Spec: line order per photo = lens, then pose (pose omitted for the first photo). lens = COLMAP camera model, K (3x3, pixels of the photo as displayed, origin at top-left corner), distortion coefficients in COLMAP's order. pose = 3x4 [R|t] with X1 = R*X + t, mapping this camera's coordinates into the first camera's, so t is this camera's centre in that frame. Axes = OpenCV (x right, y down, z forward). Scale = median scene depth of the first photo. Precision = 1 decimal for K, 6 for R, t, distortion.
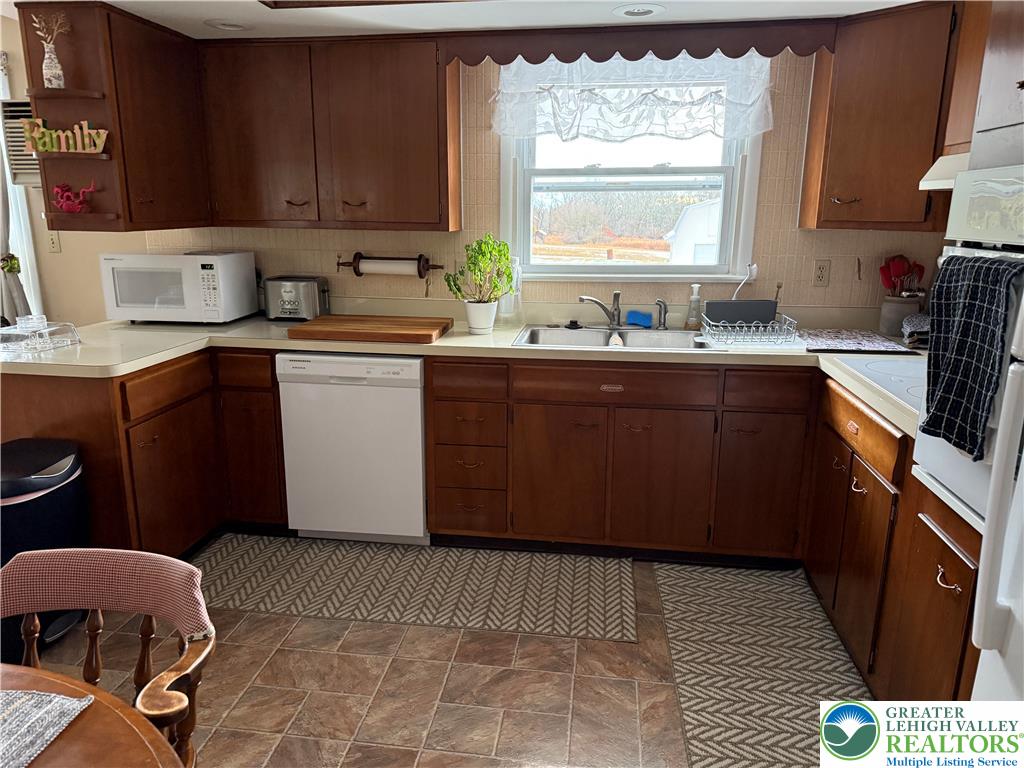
lens RADIAL K [[729.9, 0, 505.1], [0, 729.9, 381.7], [0, 0, 1]] dist [0.096780, -0.132999]
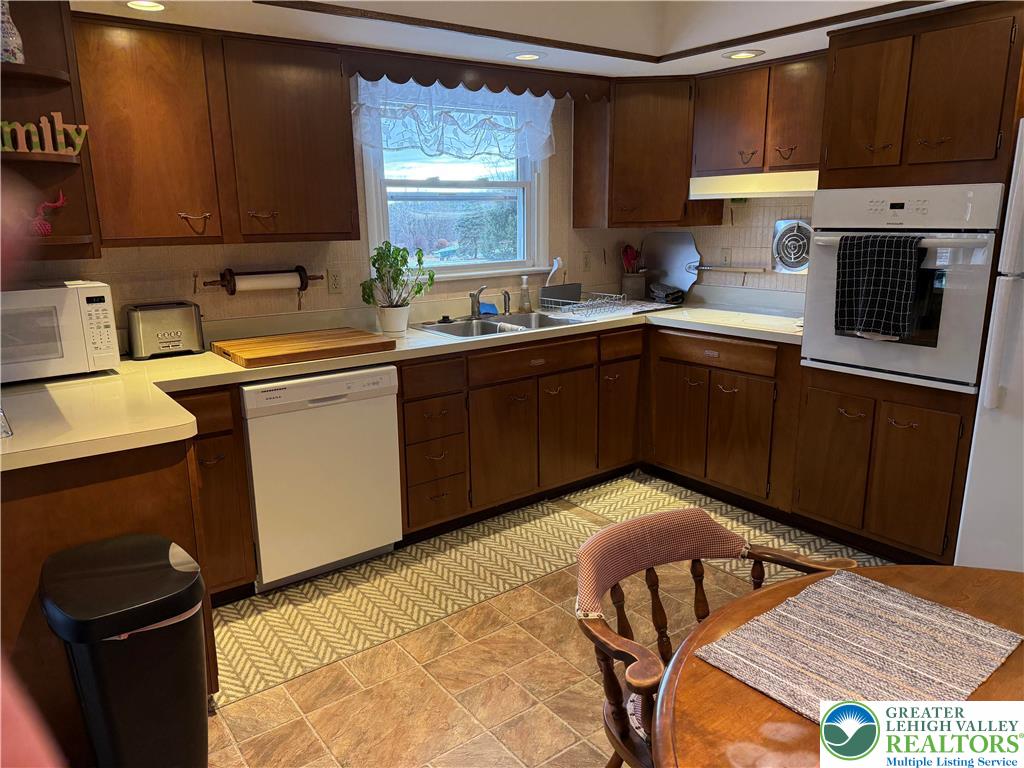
lens RADIAL K [[729.9, 0, 505.1], [0, 729.9, 381.7], [0, 0, 1]] dist [0.096780, -0.132999]
pose [[0.701088, -0.175289, 0.691194, -0.712326], [0.180241, 0.981401, 0.066065, -0.047745], [-0.689919, 0.078264, 0.719643, 0.155803]]
